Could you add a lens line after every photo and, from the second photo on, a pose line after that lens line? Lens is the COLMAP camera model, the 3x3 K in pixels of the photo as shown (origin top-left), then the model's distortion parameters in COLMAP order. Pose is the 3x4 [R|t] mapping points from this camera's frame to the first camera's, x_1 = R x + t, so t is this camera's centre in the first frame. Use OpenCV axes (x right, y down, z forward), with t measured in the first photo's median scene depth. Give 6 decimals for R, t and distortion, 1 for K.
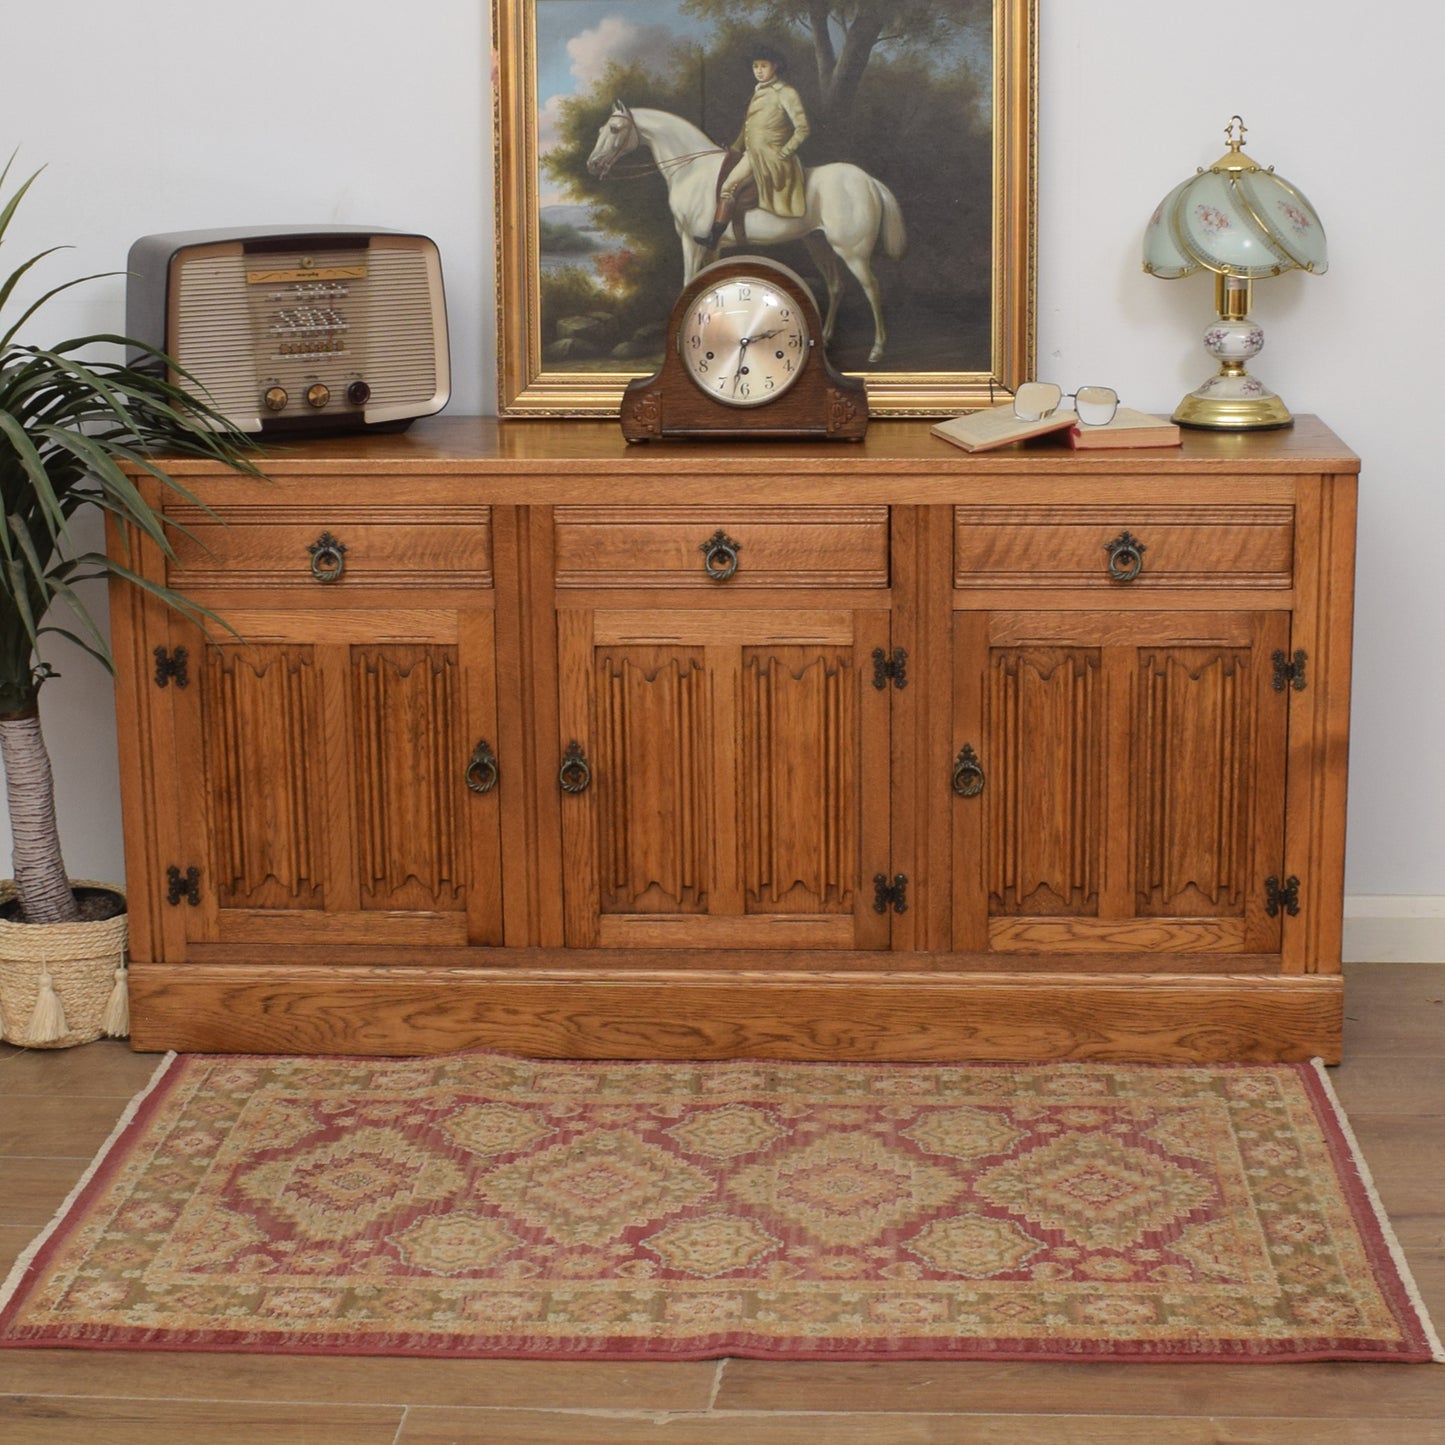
lens RADIAL K [[2837.8, 0, 741.1], [0, 2837.8, 646.3], [0, 0, 1]] dist [-0.091102, 0.000000]
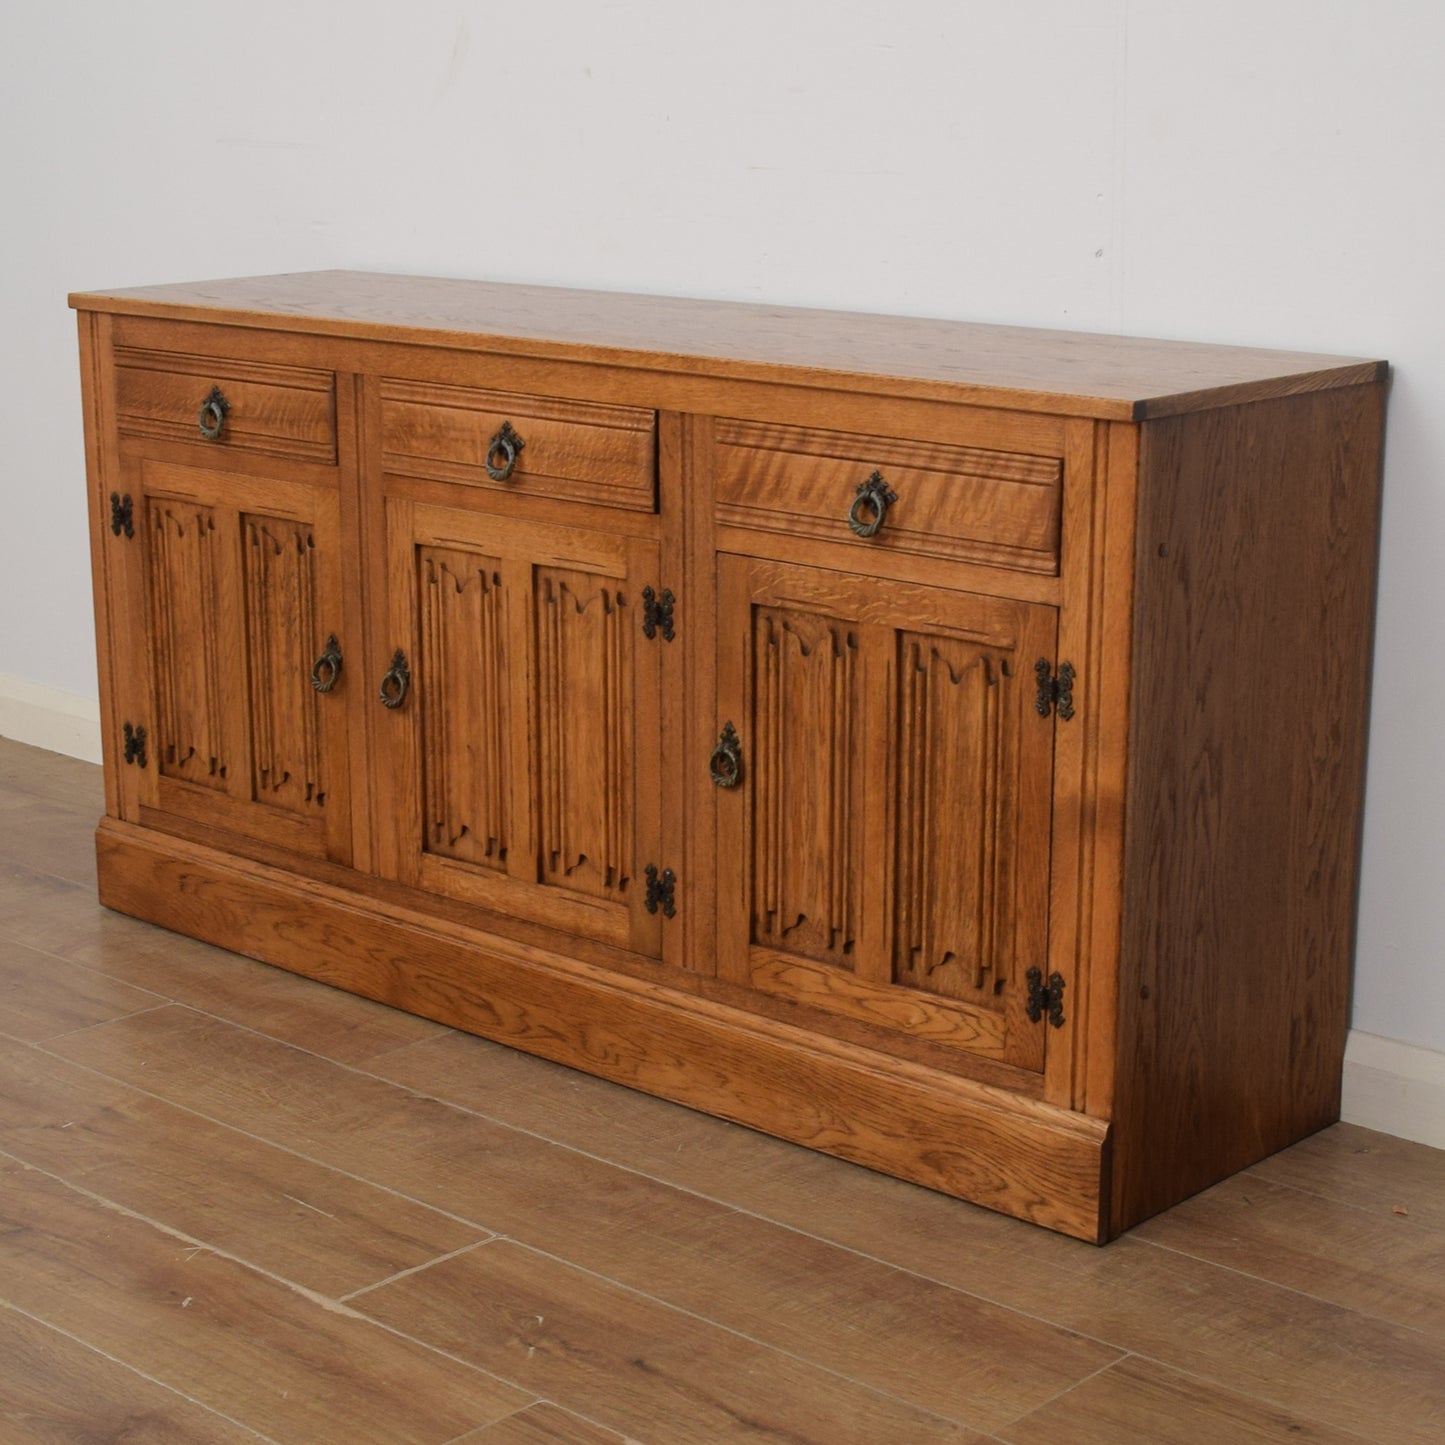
lens RADIAL K [[2837.8, 0, 713.5], [0, 2837.8, 840.4], [0, 0, 1]] dist [-0.091102, 0.000000]
pose [[0.775489, 0.183837, -0.604004, 0.561320], [-0.136634, 0.982865, 0.123722, -0.030713], [0.616399, -0.013418, 0.787320, 0.369448]]
